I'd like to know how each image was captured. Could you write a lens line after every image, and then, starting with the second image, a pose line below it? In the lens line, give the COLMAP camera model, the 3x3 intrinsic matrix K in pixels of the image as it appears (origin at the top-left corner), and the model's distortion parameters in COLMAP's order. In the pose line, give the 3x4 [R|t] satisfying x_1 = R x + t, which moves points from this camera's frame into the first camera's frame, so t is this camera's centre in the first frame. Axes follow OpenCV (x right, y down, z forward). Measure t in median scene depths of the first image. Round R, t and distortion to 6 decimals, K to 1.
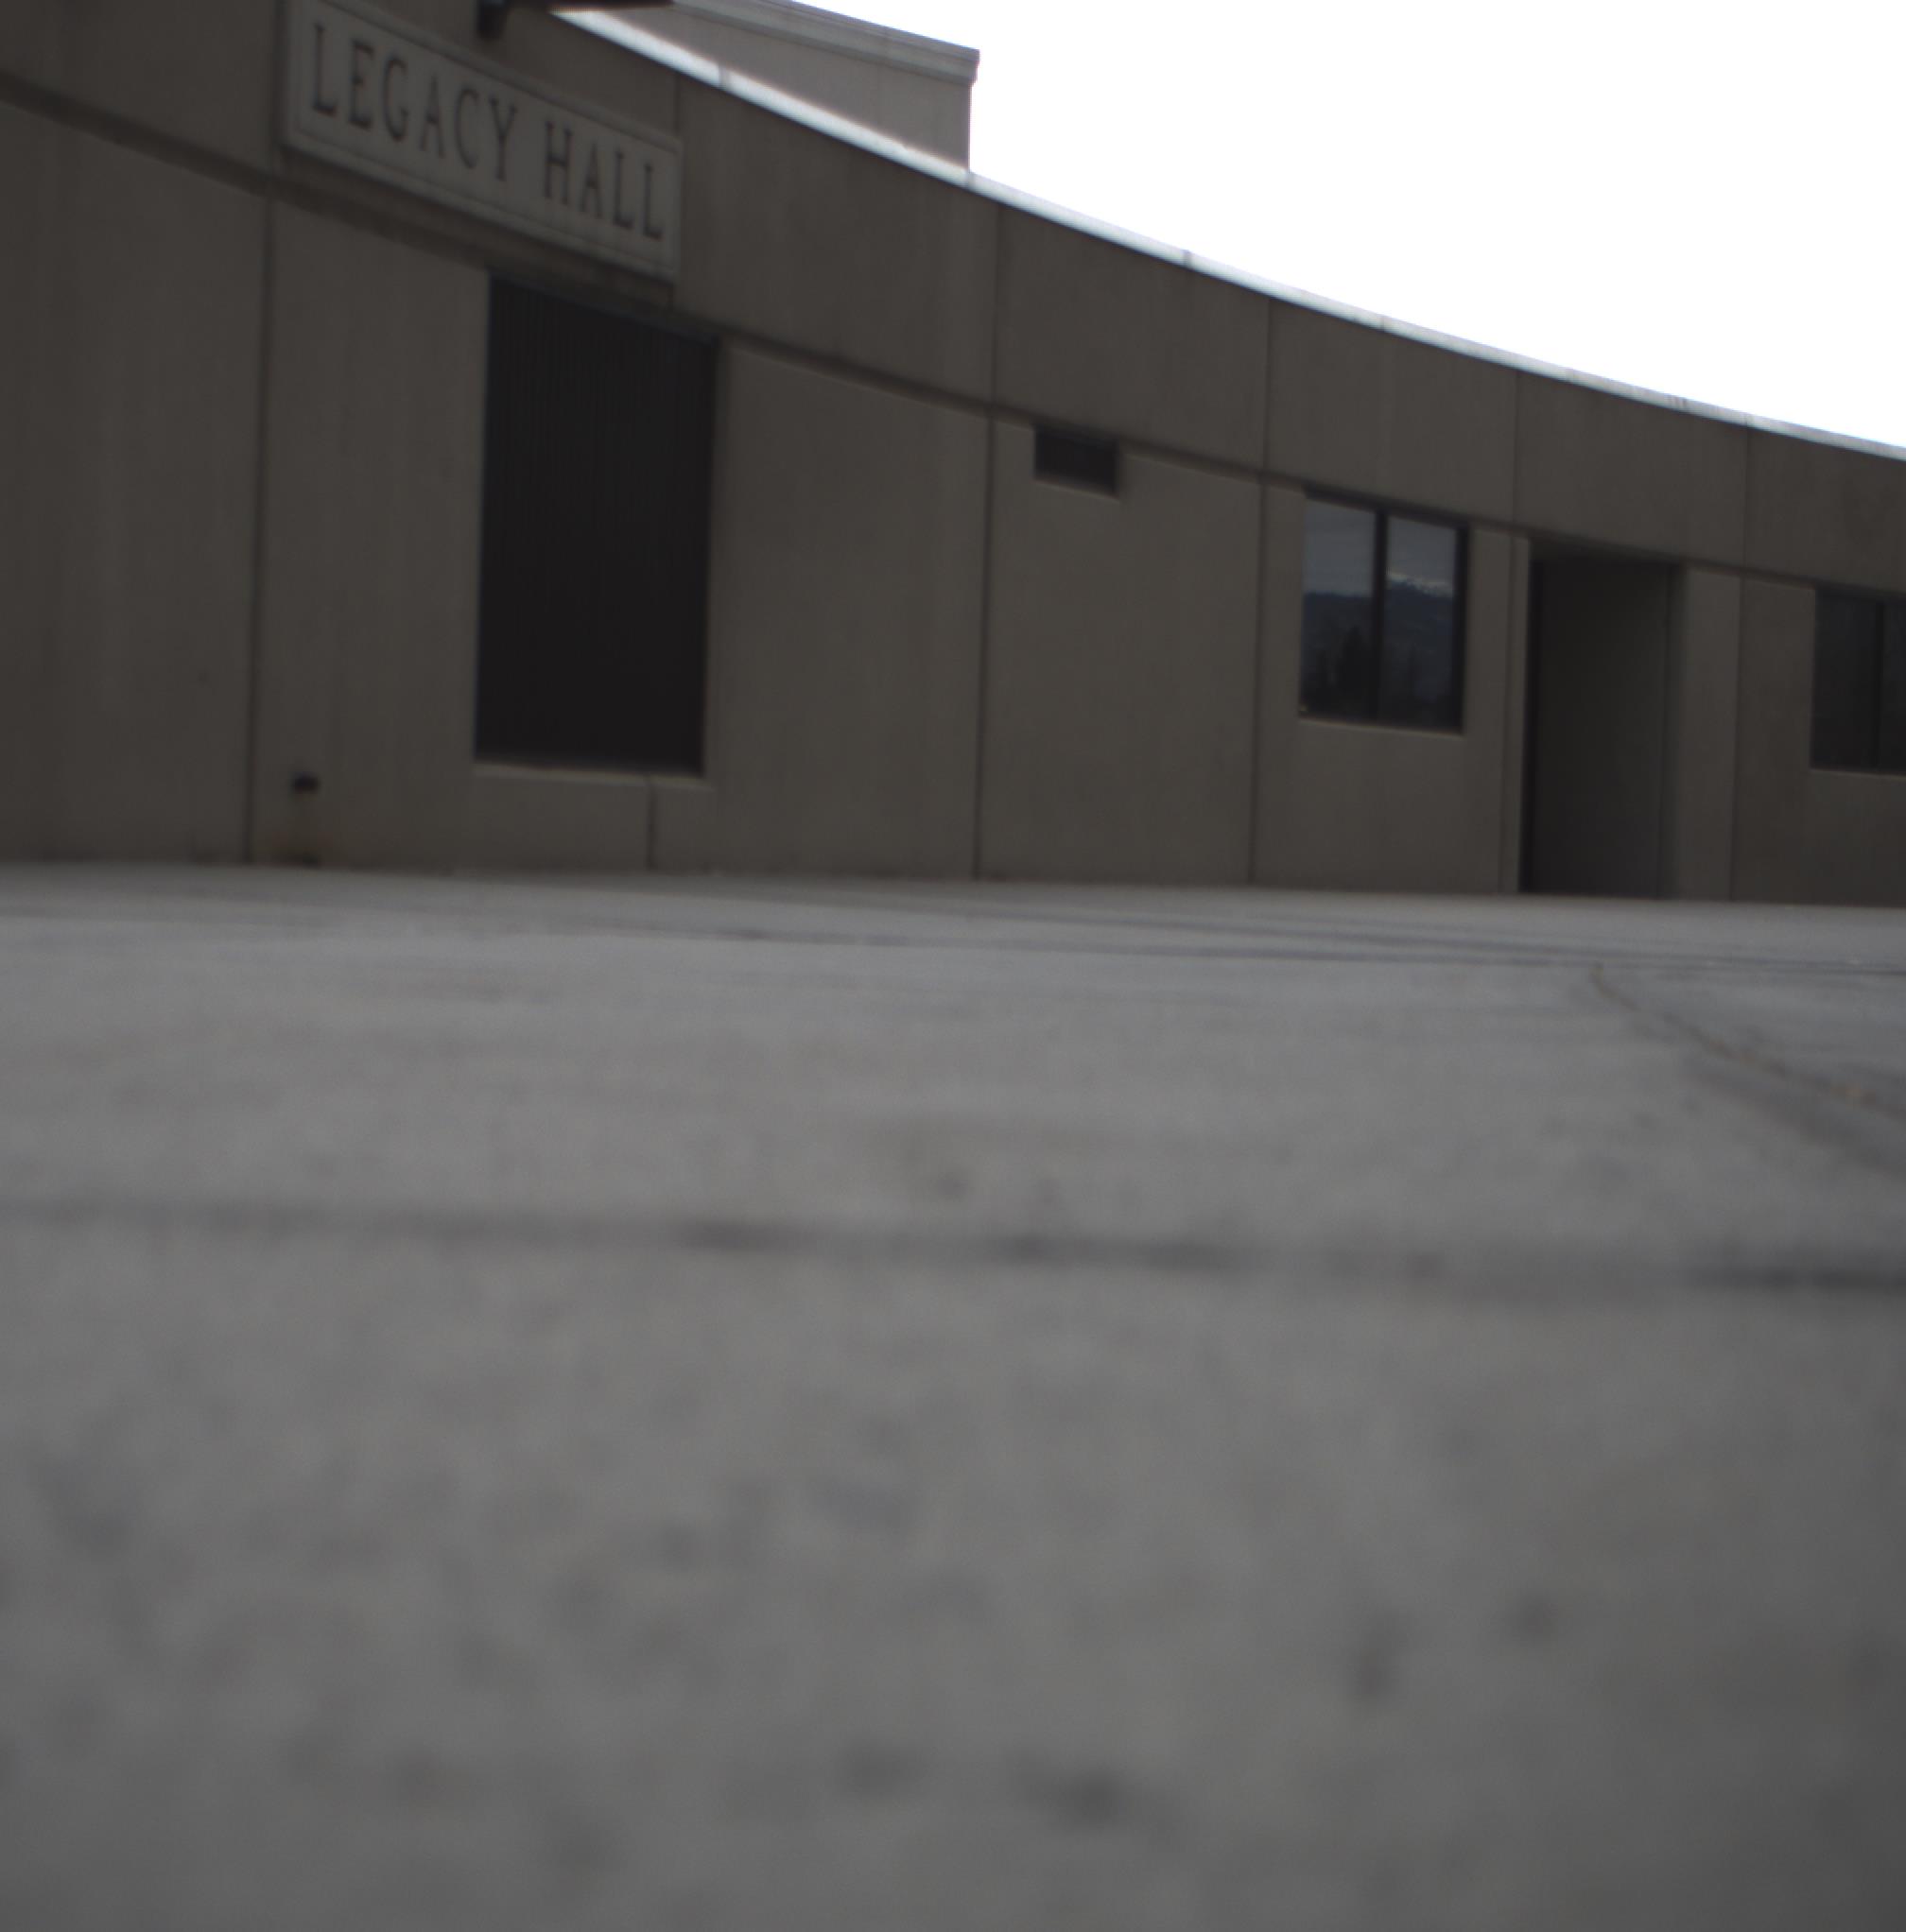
lens RADIAL K [[4599.1, 0, 764.3], [0, 4599.1, 860.4], [0, 0, 1]] dist [-0.139001, 1.145416]
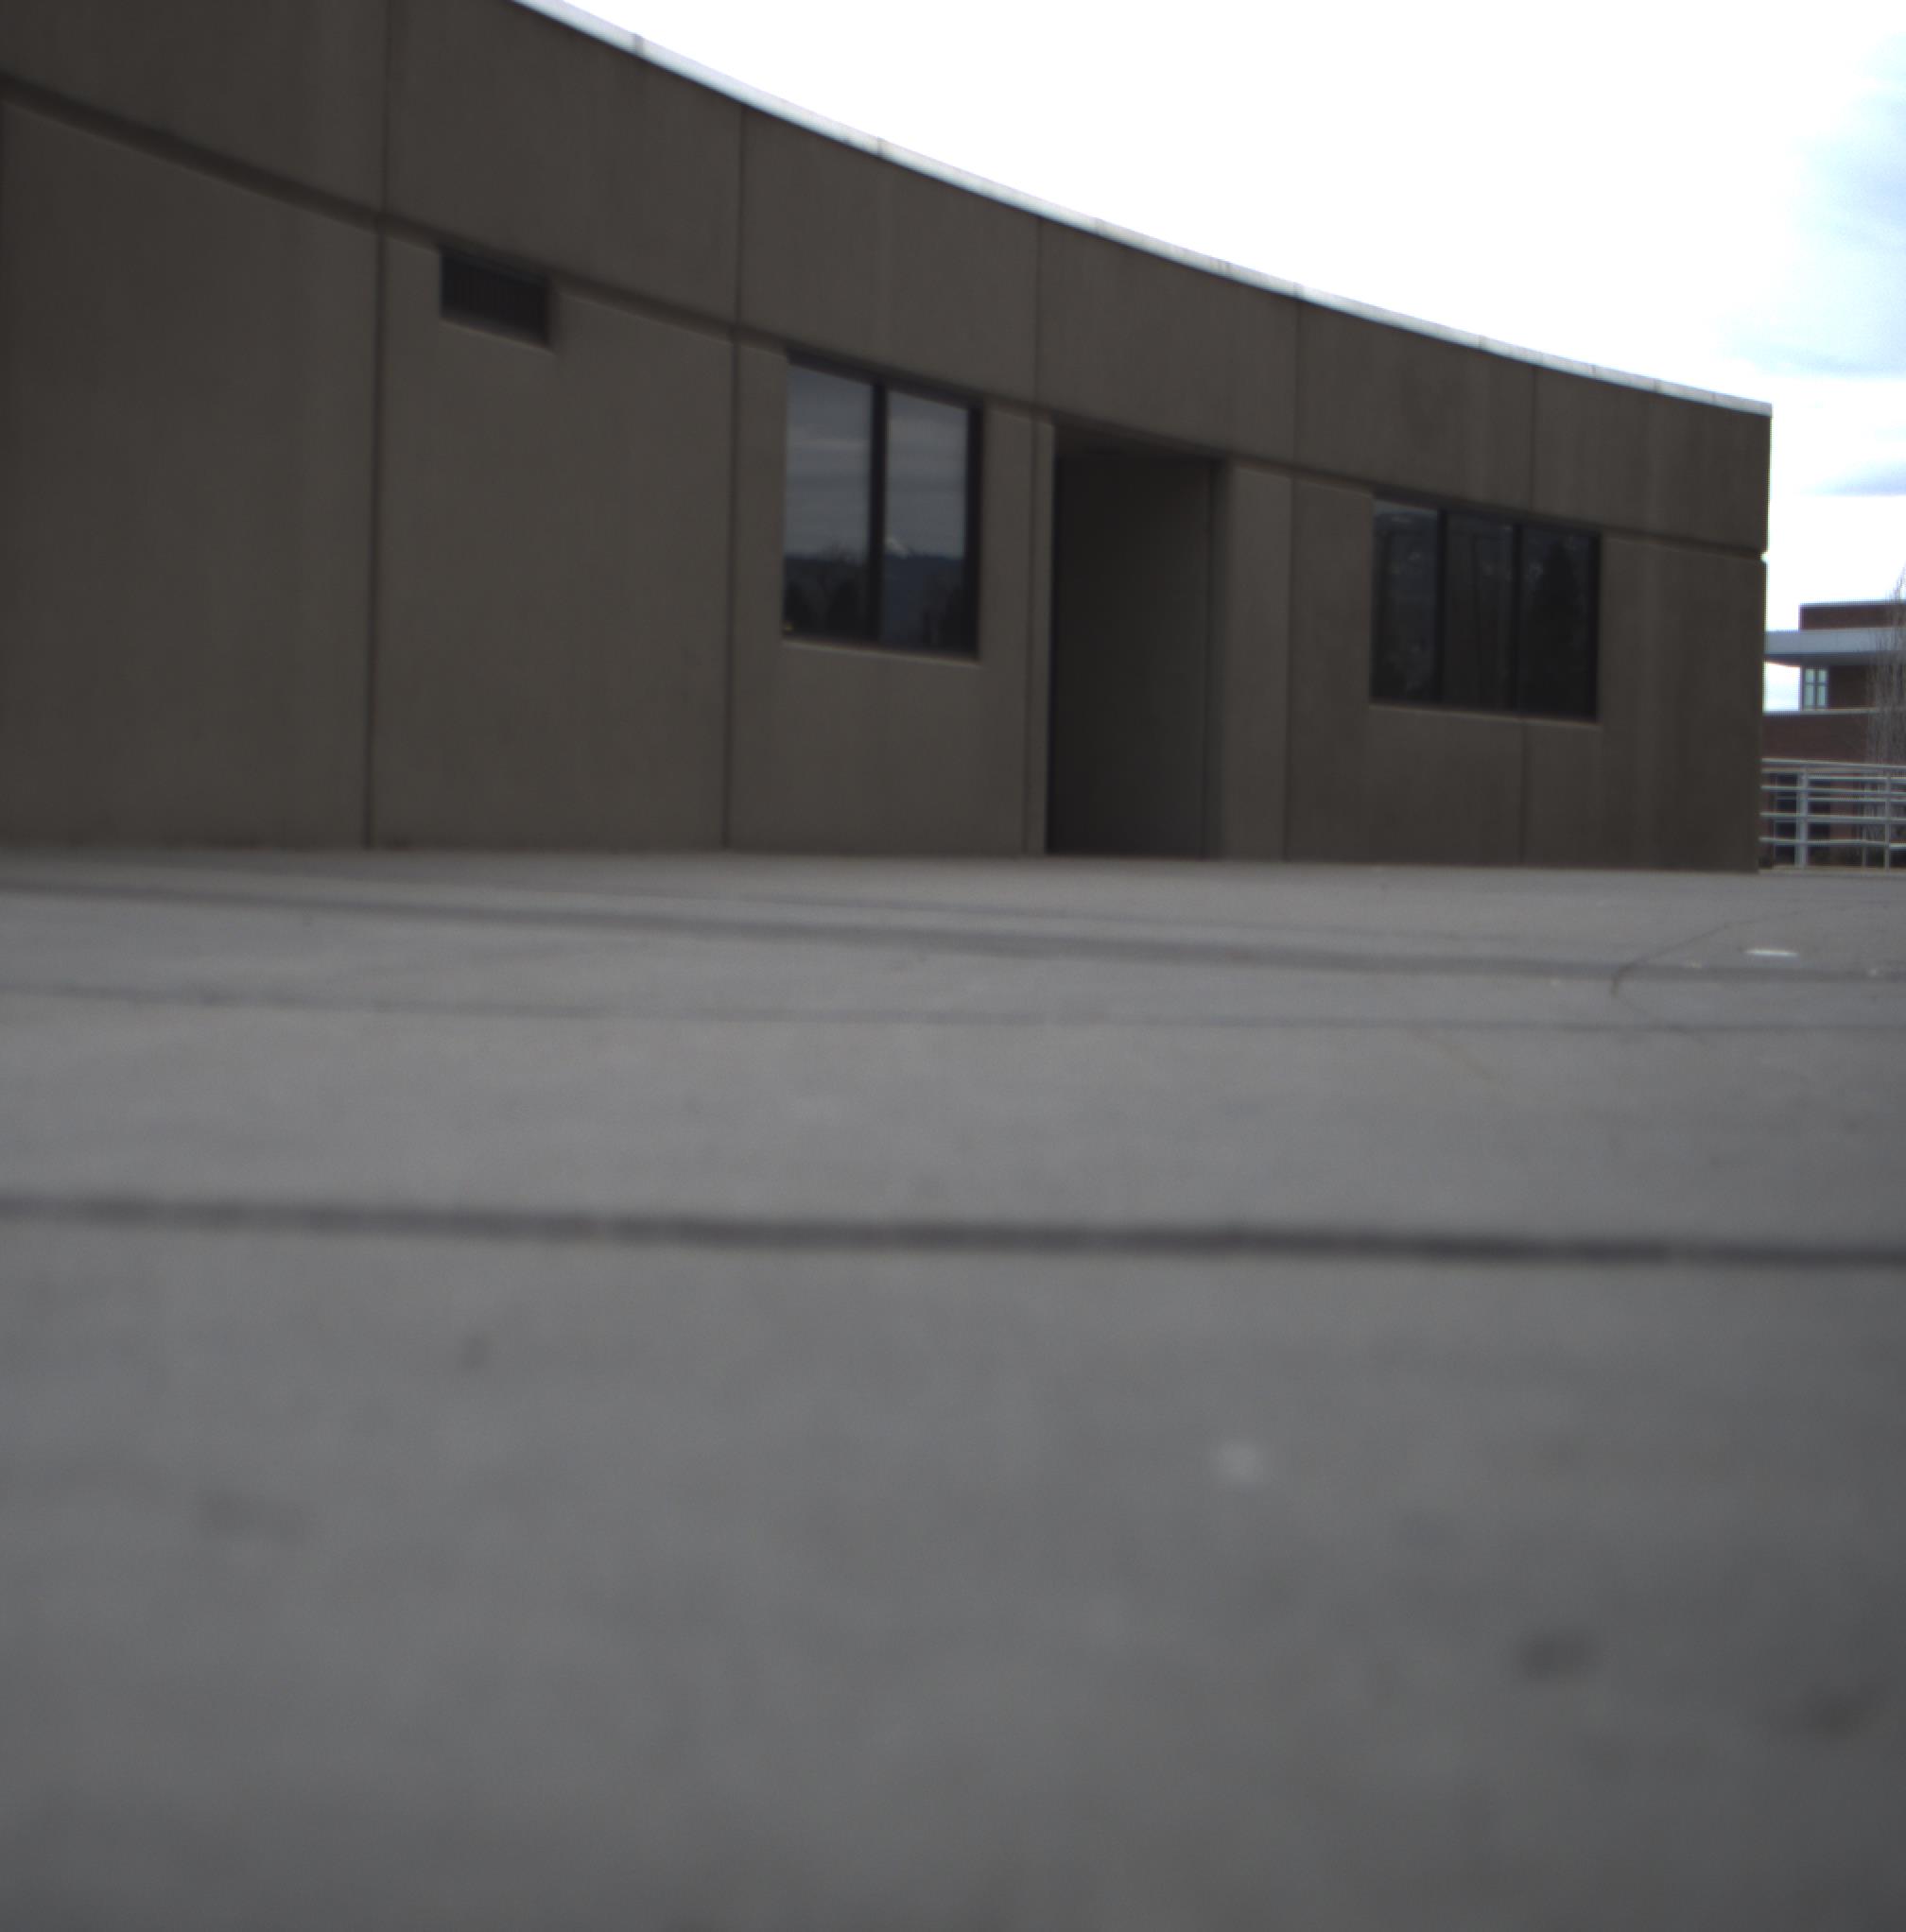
lens RADIAL K [[4599.1, 0, 764.3], [0, 4599.1, 860.4], [0, 0, 1]] dist [-0.139001, 1.145416]
pose [[0.992547, -0.012699, 0.121203, 0.021101], [0.011698, 0.999891, 0.008971, 0.000167], [-0.121304, -0.007486, 0.992587, 0.269526]]
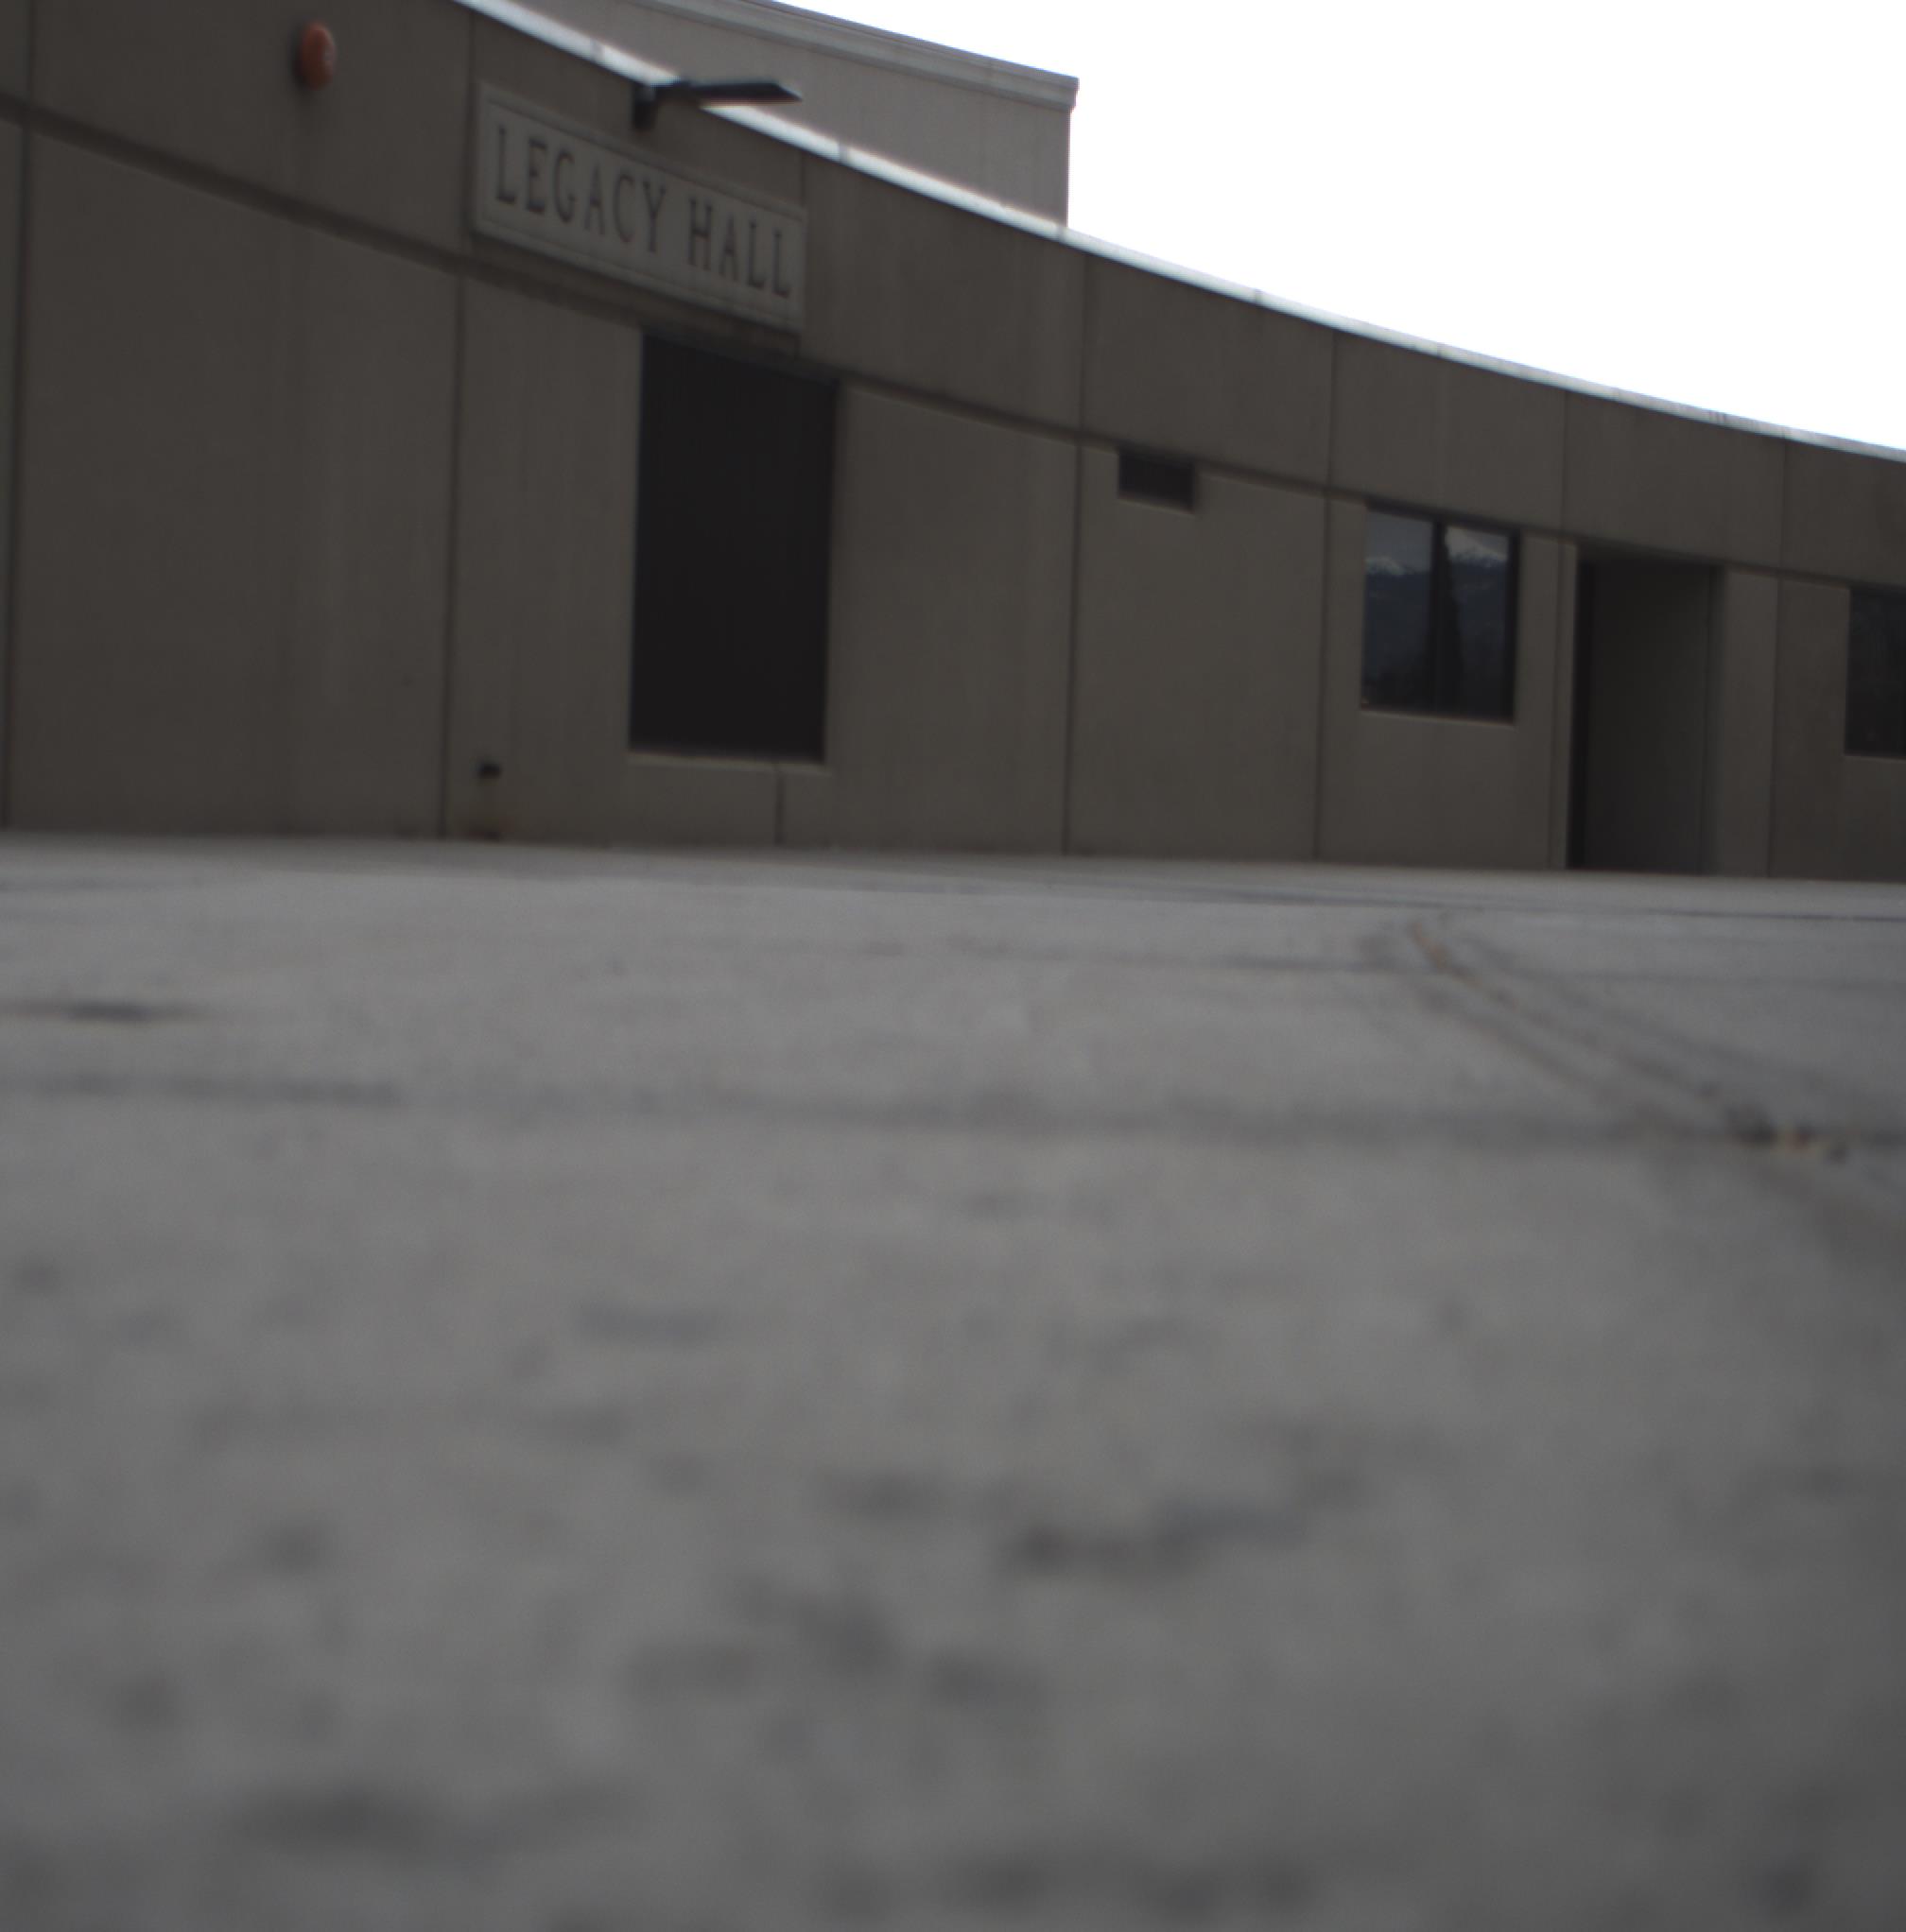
lens RADIAL K [[4599.1, 0, 764.3], [0, 4599.1, 860.4], [0, 0, 1]] dist [-0.139001, 1.145416]
pose [[0.999720, 0.001741, -0.023590, -0.001099], [-0.001640, 0.999989, 0.004295, 0.000928], [0.023597, -0.004255, 0.999712, -0.136624]]
